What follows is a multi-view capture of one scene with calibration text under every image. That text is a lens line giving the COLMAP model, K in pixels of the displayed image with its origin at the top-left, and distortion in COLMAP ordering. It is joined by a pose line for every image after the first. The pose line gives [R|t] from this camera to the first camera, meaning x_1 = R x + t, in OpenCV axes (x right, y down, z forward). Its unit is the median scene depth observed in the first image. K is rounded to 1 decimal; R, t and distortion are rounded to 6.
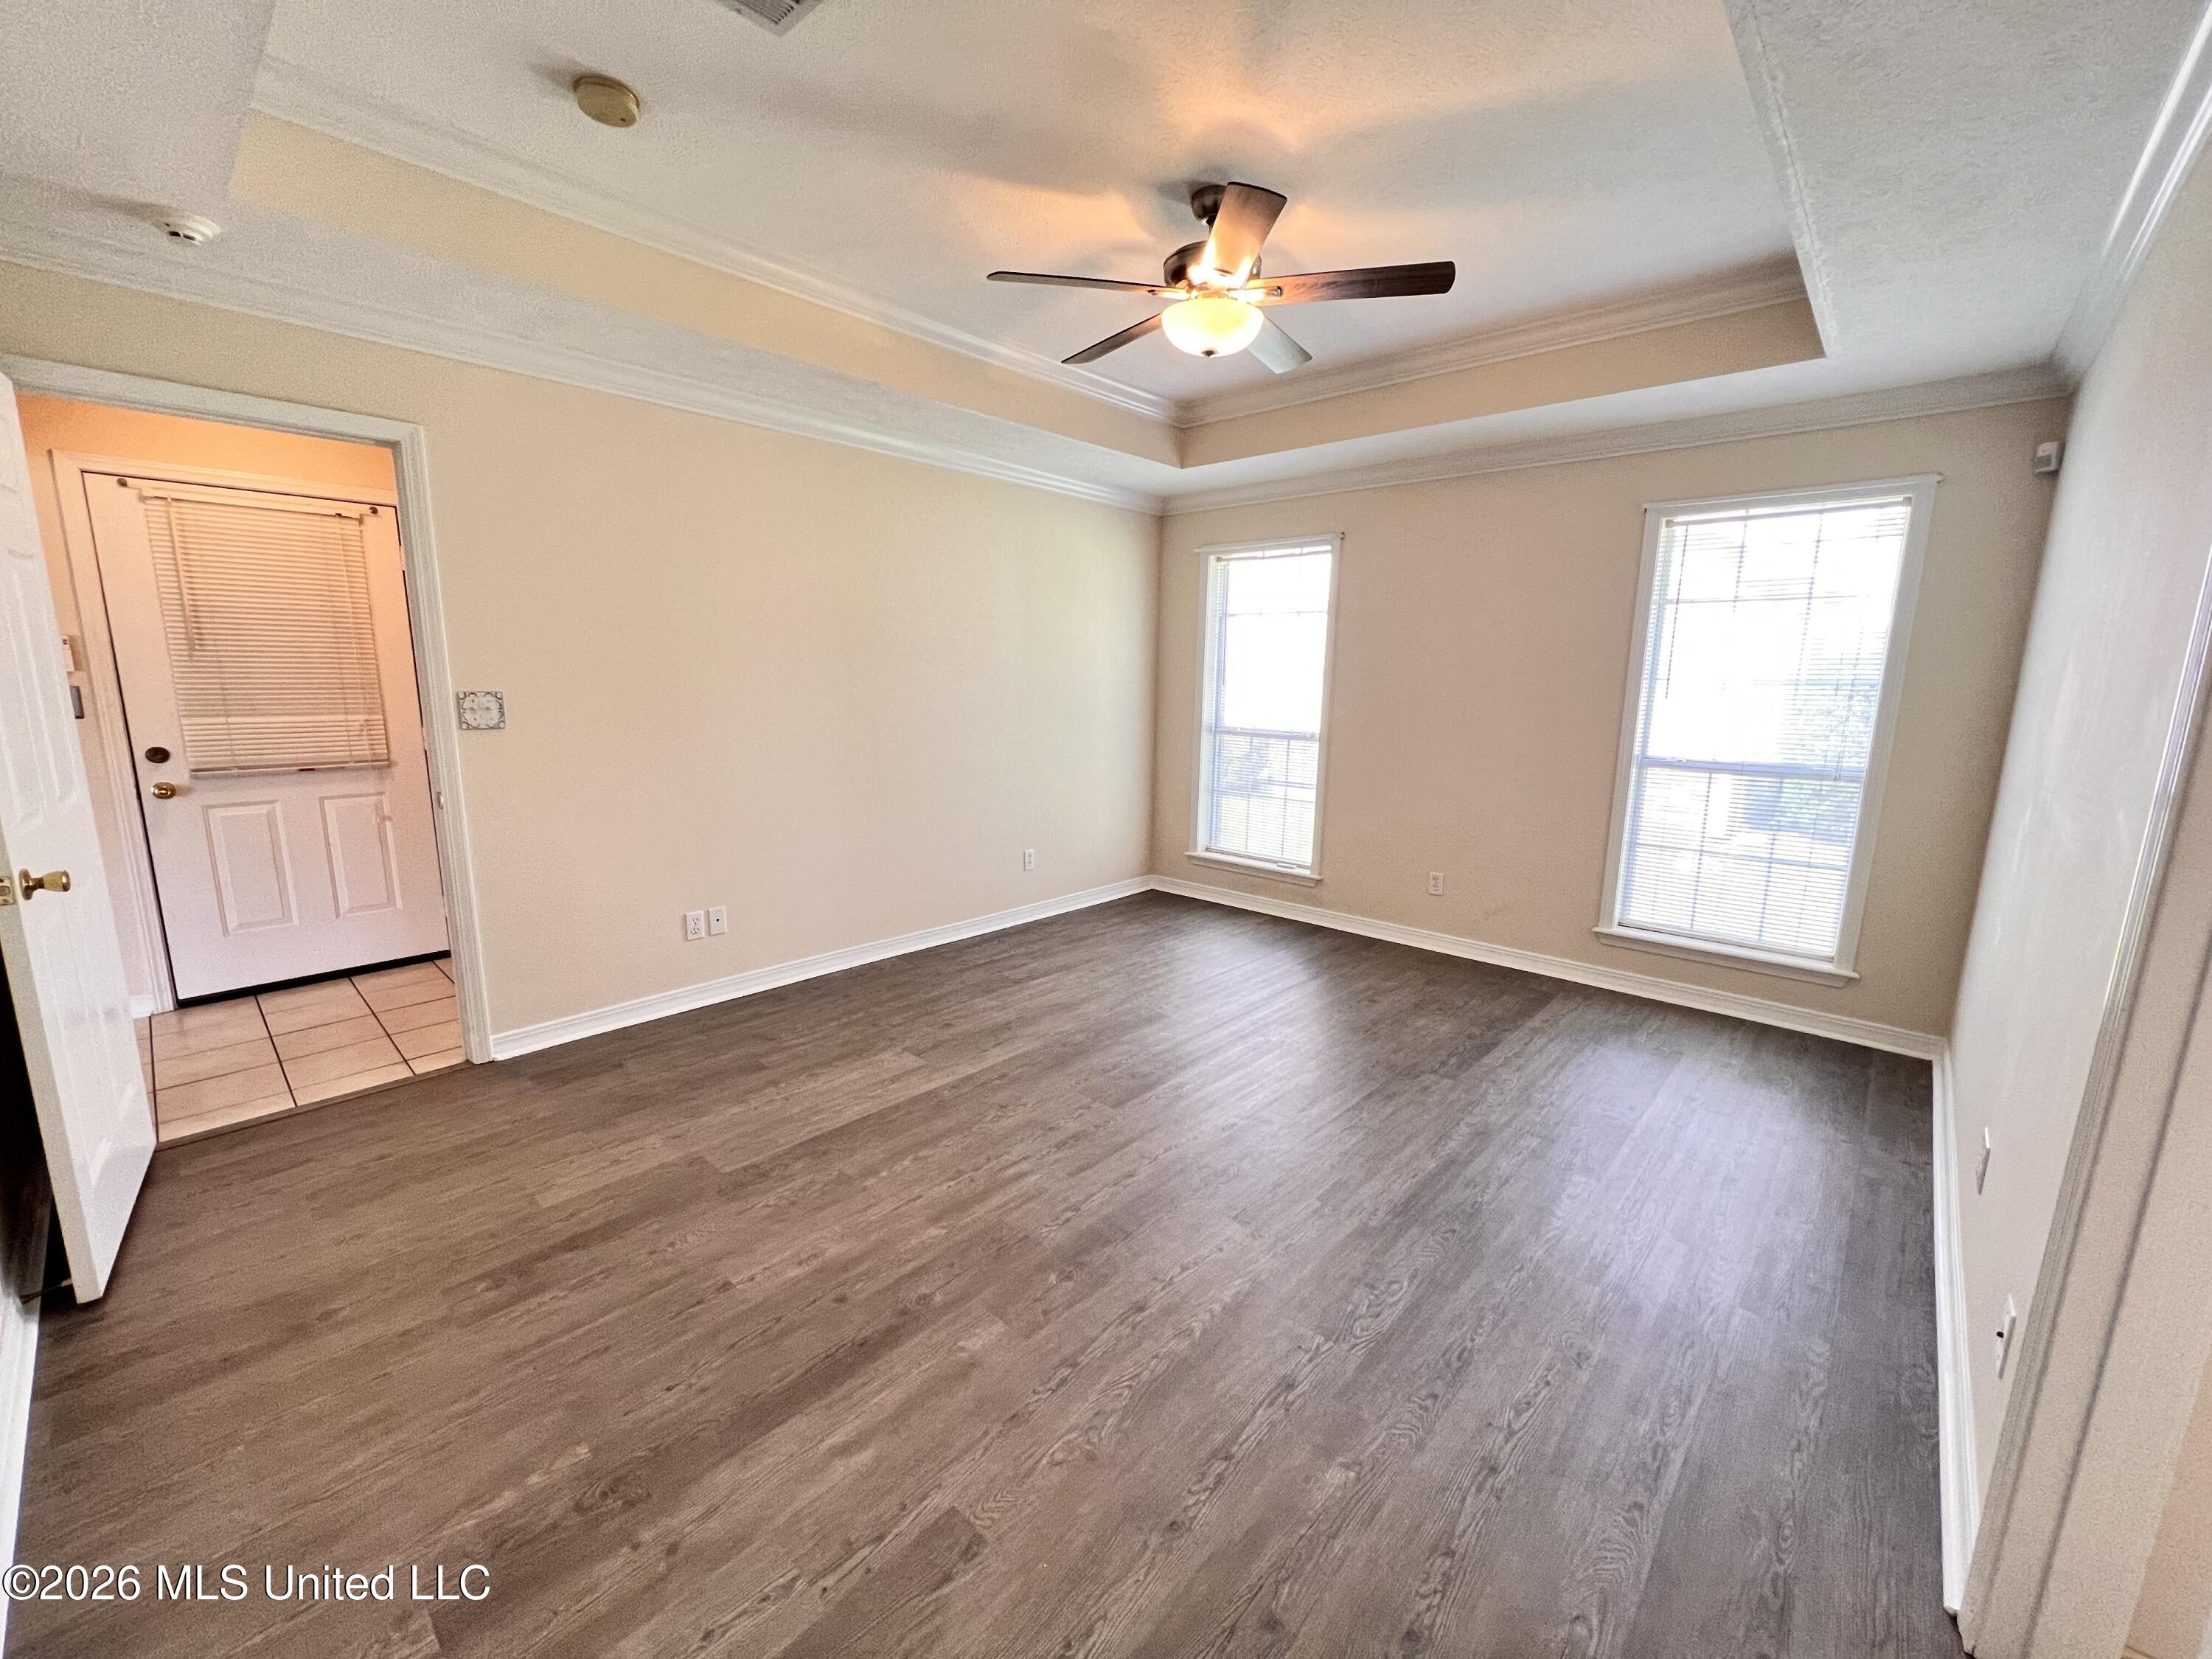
lens RADIAL K [[886.1, 0, 1100.8], [0, 886.1, 834.6], [0, 0, 1]] dist [-0.002672, 0.000394]
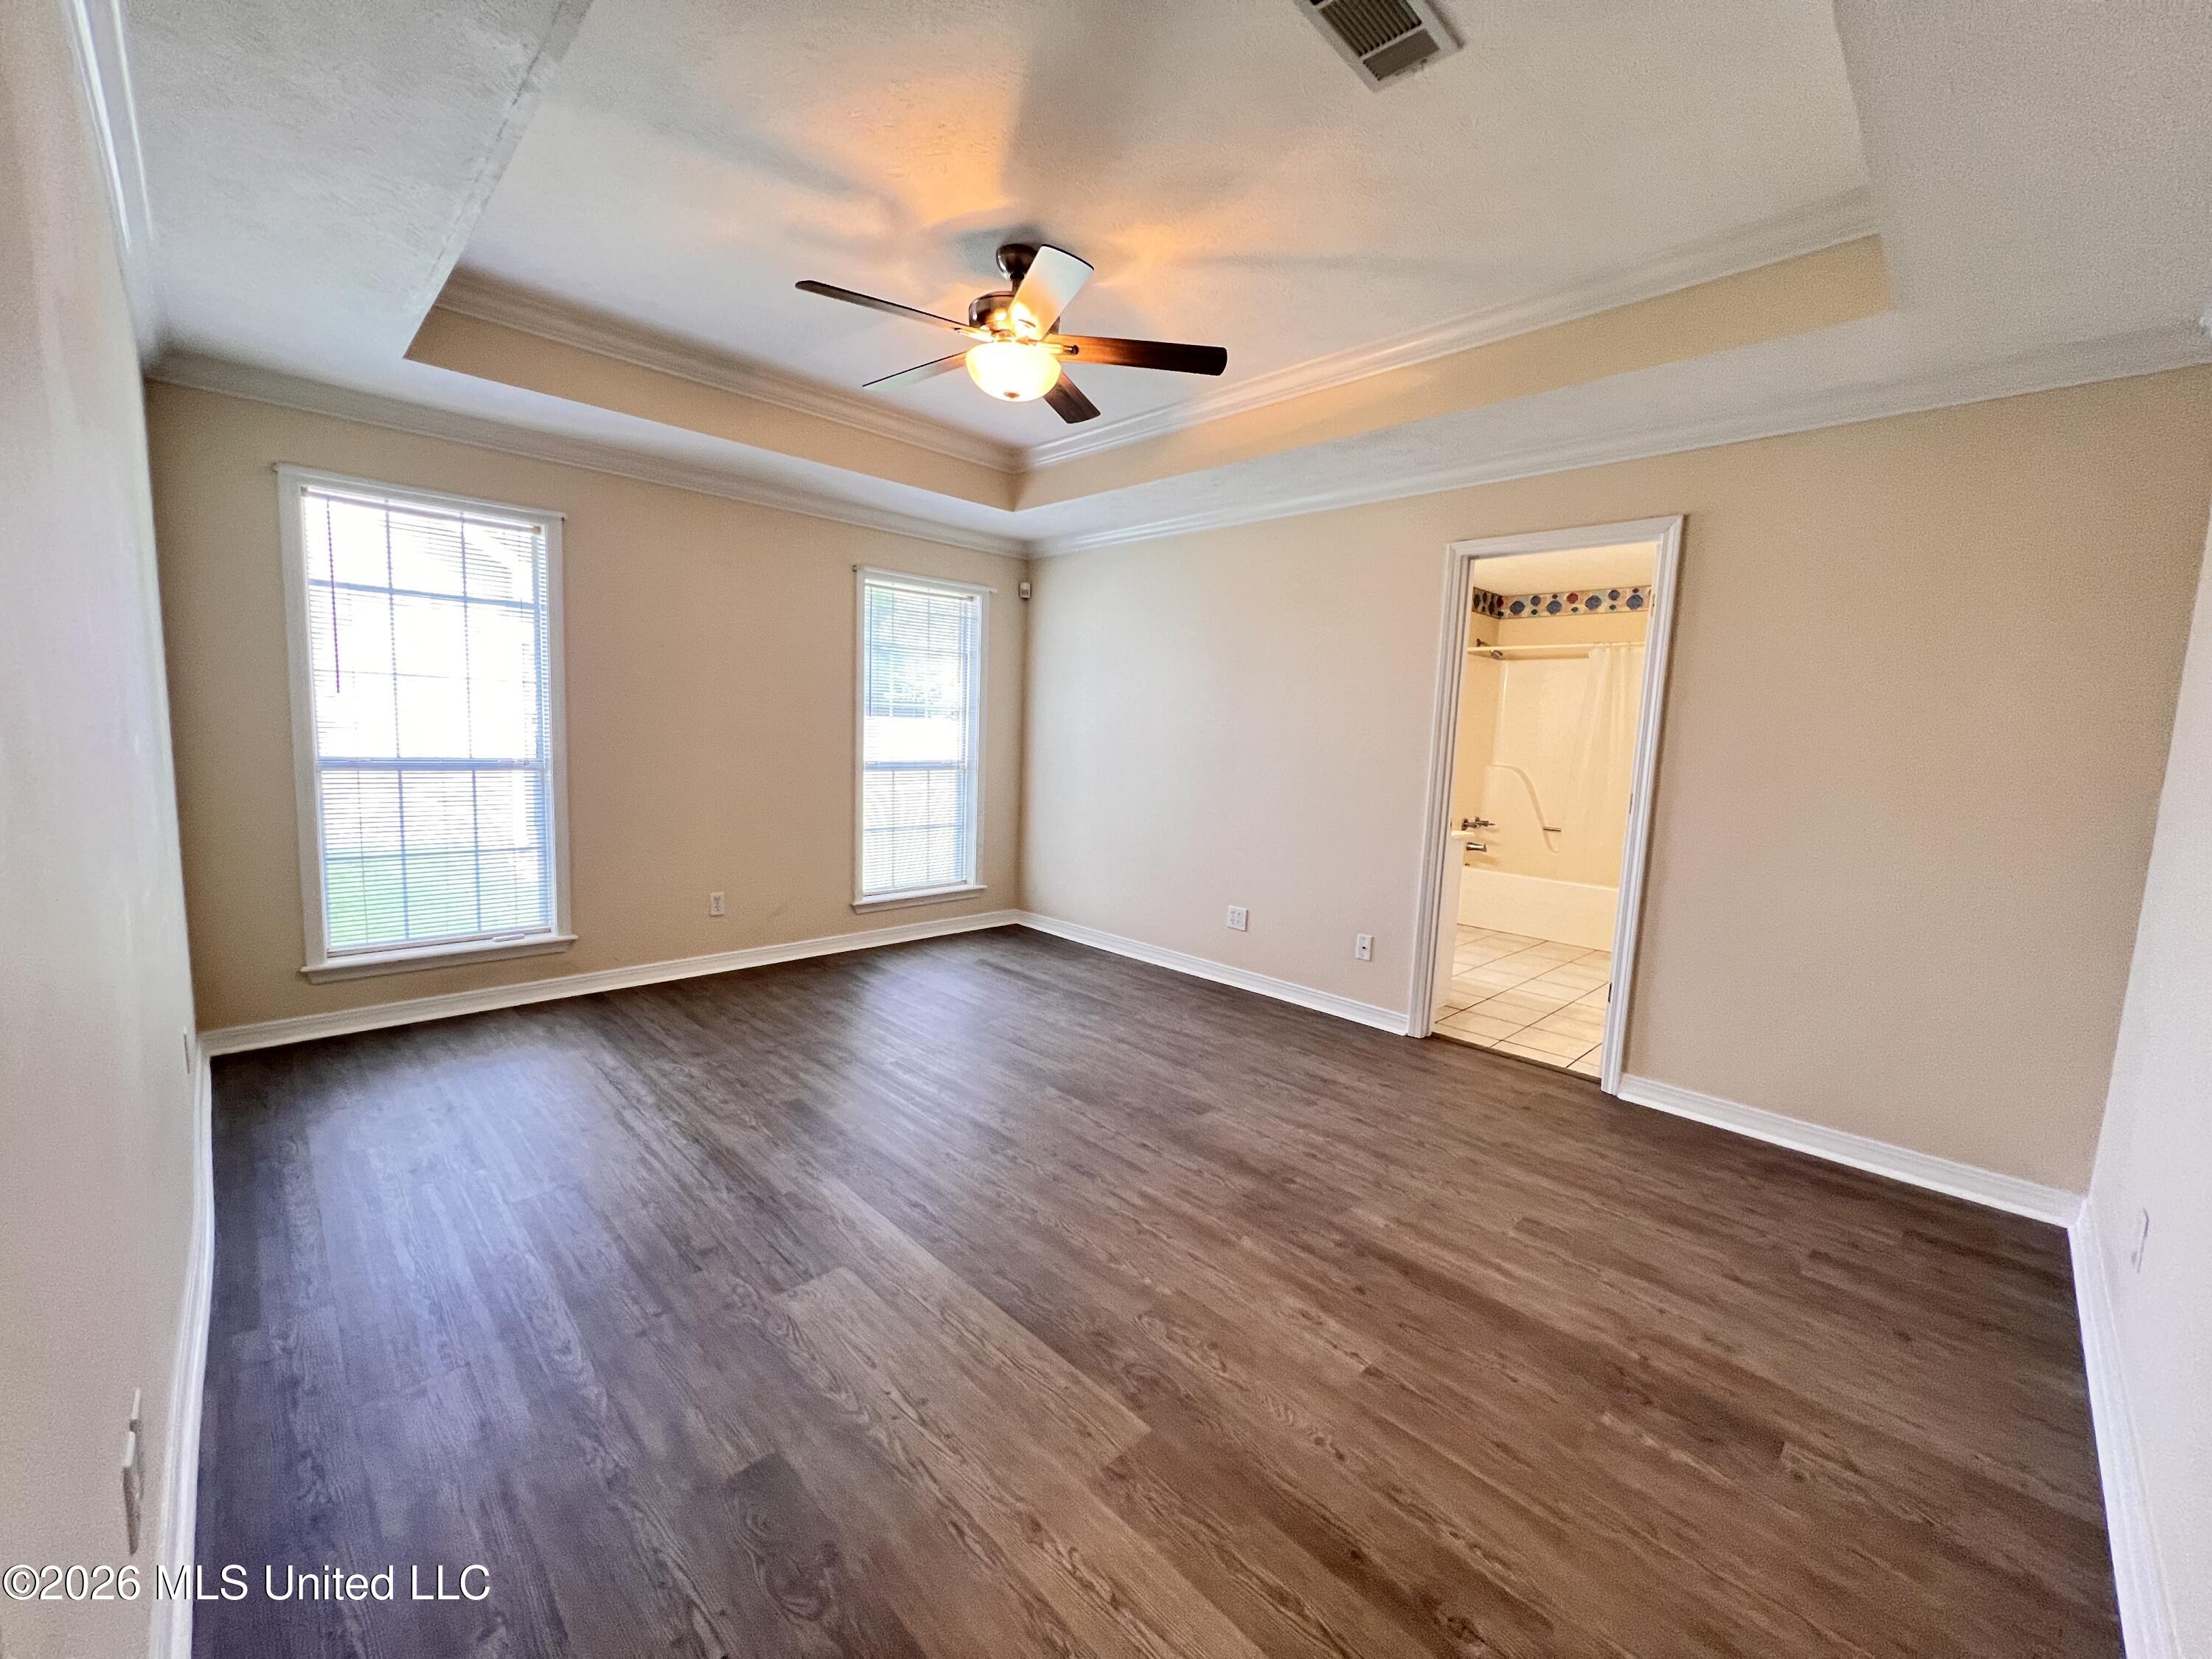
lens RADIAL K [[886.1, 0, 1098.7], [0, 886.1, 836.4], [0, 0, 1]] dist [-0.002672, 0.000394]
pose [[0.051490, -0.133316, 0.989735, -1.171255], [0.143426, 0.981763, 0.124780, -0.166957], [-0.988321, 0.135528, 0.069672, 1.059174]]
